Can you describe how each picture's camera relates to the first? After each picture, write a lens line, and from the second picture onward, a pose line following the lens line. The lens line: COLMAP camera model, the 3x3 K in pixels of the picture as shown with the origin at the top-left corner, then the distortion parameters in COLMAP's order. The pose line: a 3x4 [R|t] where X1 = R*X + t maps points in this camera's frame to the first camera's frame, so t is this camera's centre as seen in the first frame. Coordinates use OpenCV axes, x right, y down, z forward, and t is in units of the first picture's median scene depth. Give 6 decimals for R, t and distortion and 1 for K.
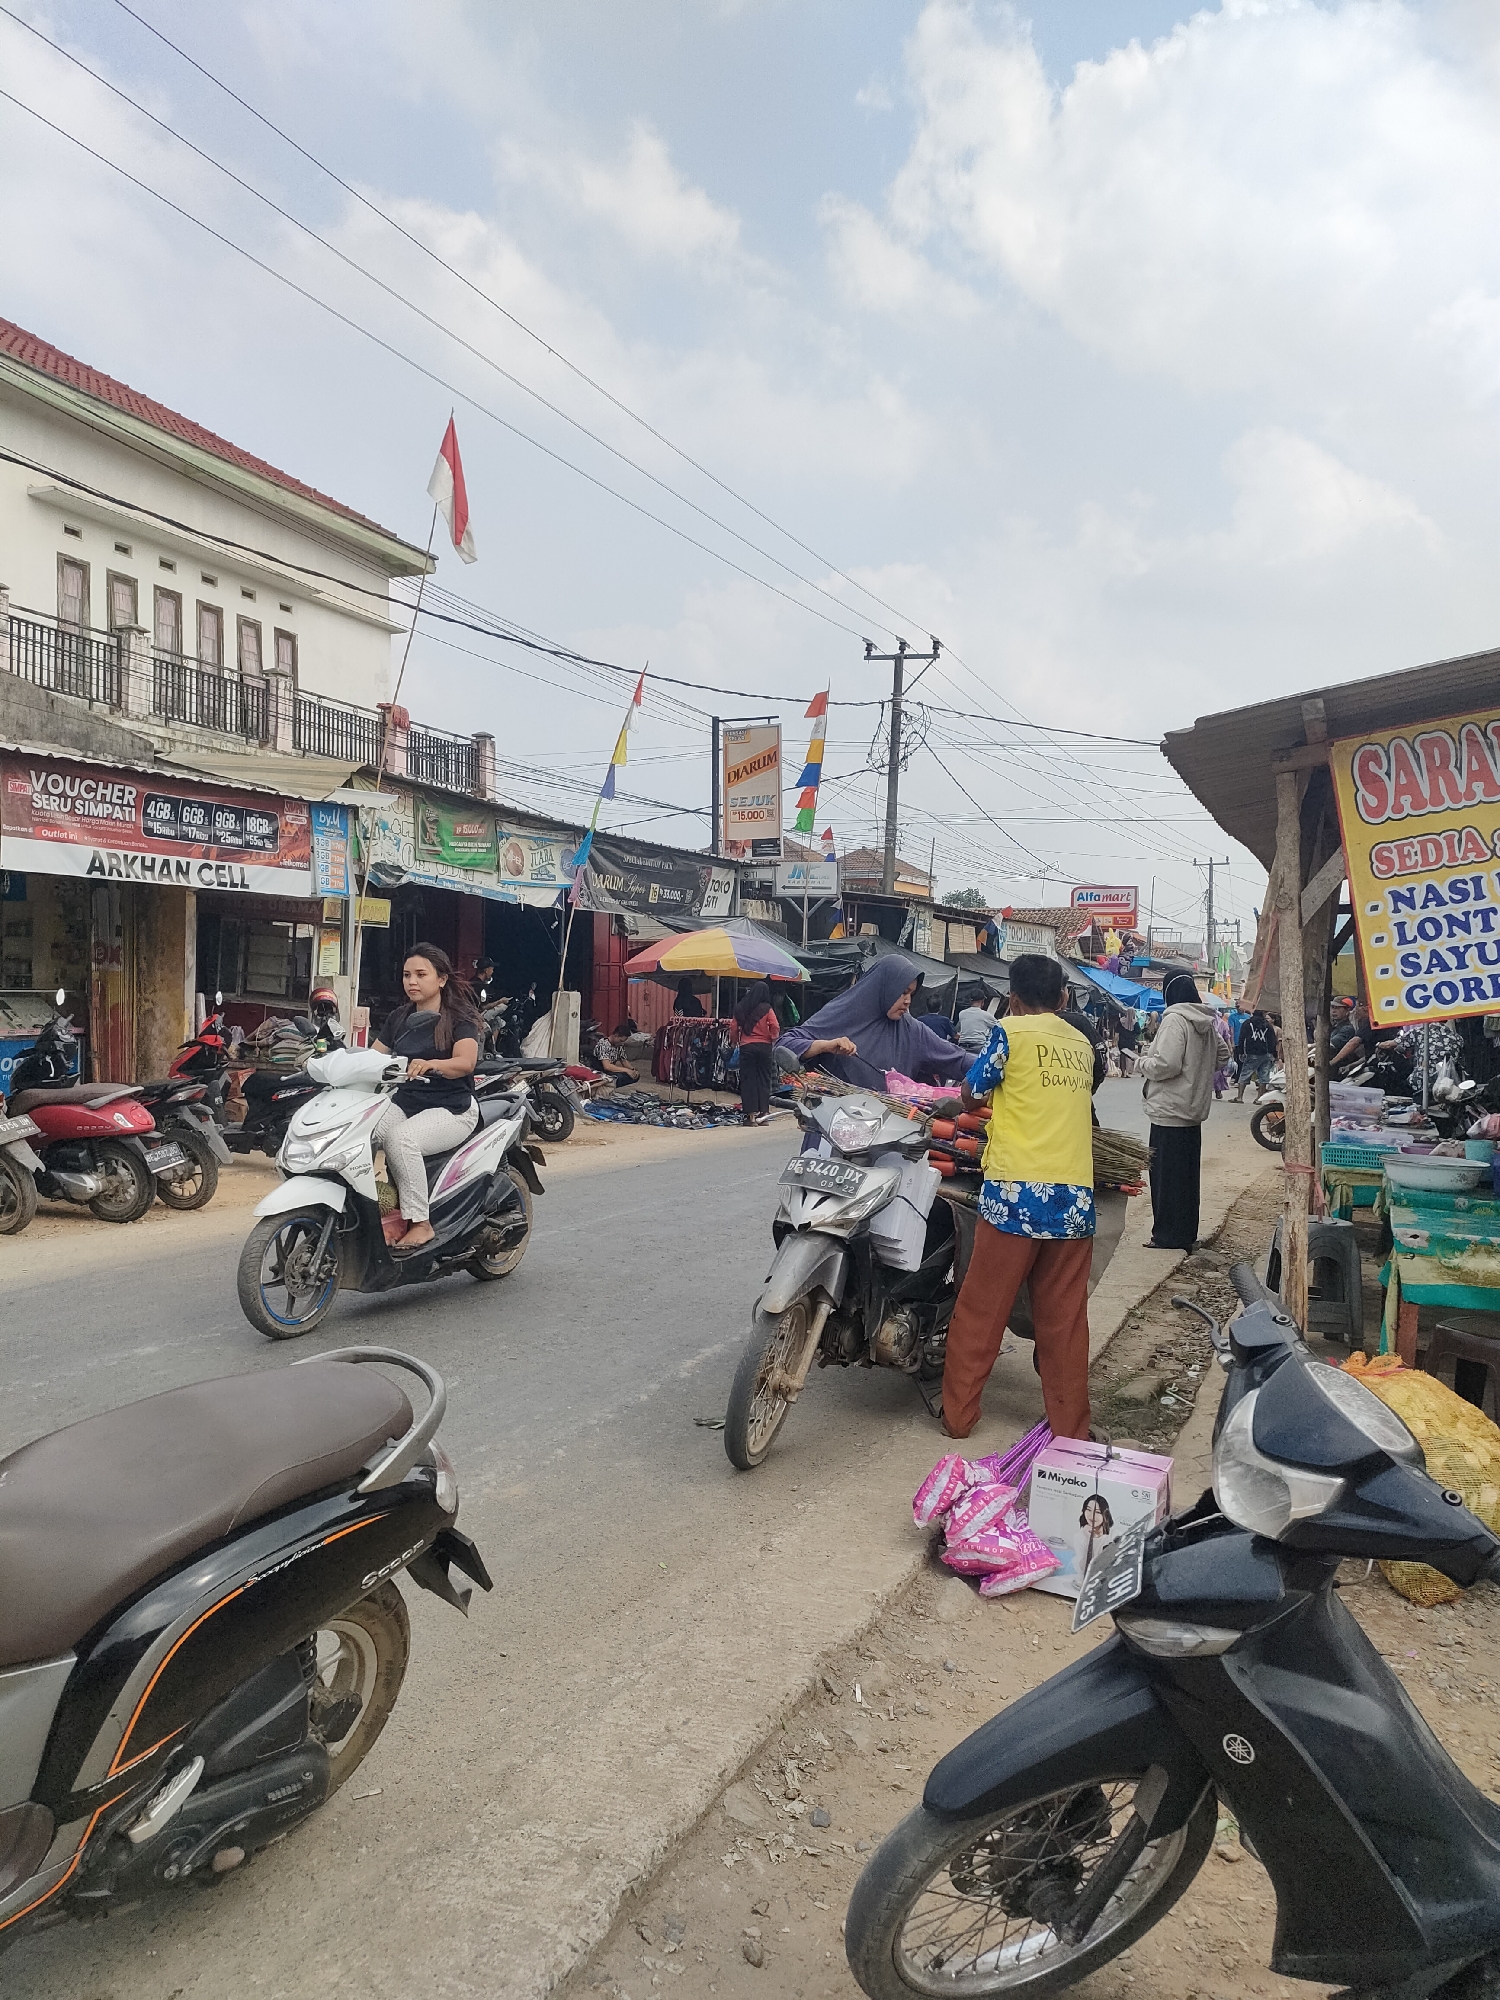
lens RADIAL K [[1532.9, 0, 798.7], [0, 1532.9, 1023.2], [0, 0, 1]] dist [0.092131, -0.110796]
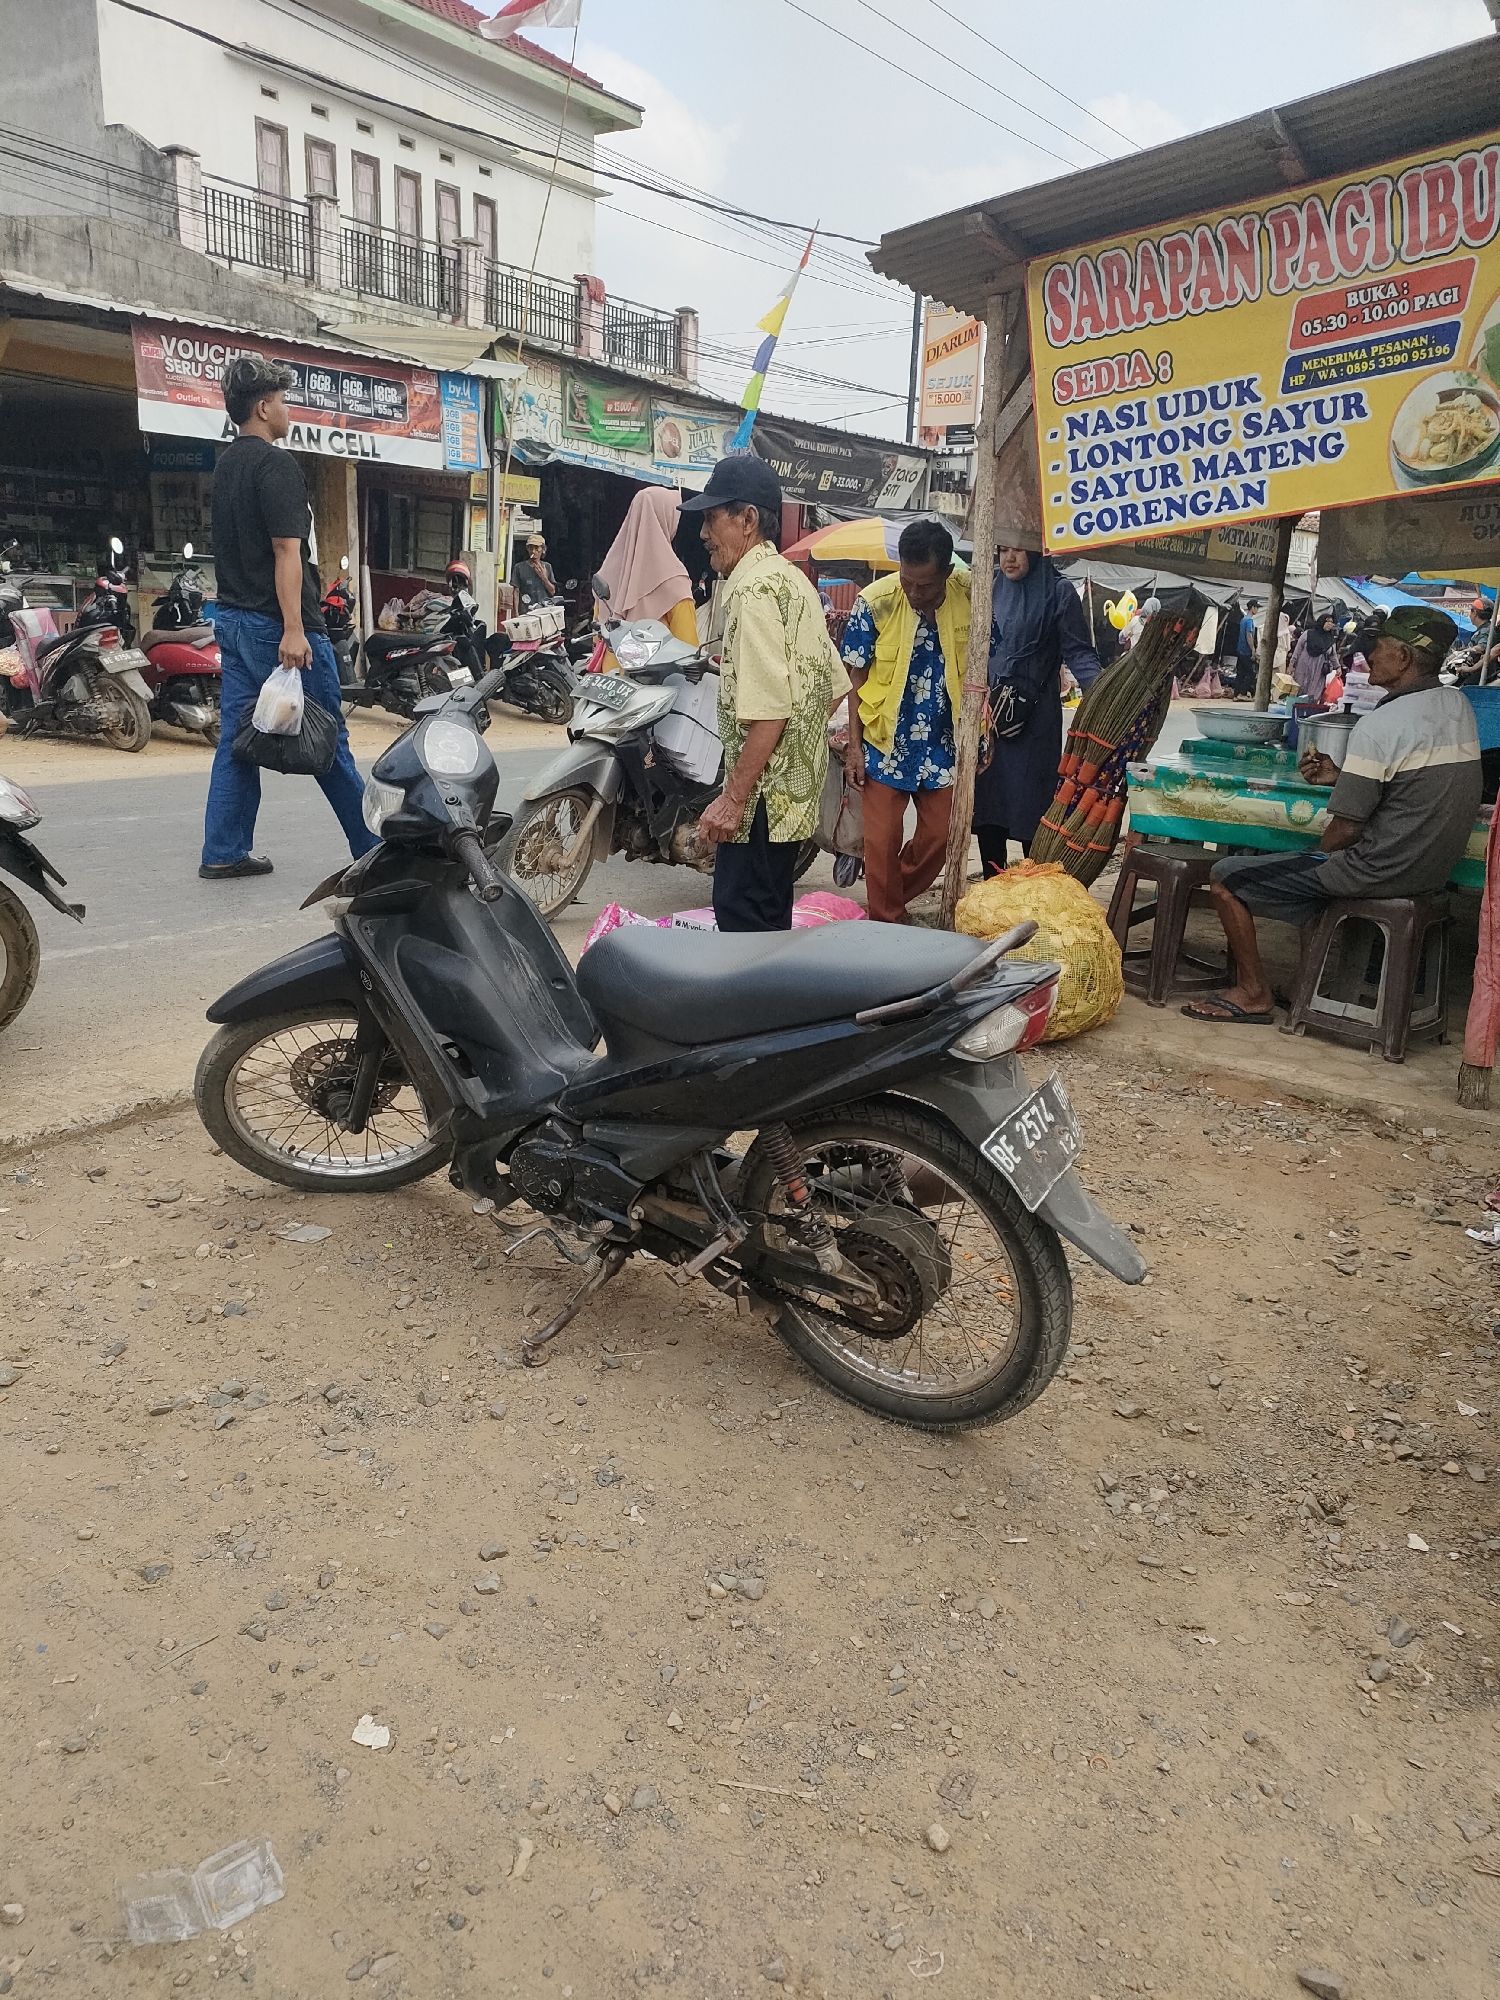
lens RADIAL K [[1532.9, 0, 798.7], [0, 1532.9, 1023.2], [0, 0, 1]] dist [0.092131, -0.110796]
pose [[0.978476, 0.080123, -0.190169, 0.143232], [-0.033026, 0.970469, 0.238956, 0.022271], [0.203699, -0.227533, 0.952227, -0.044186]]
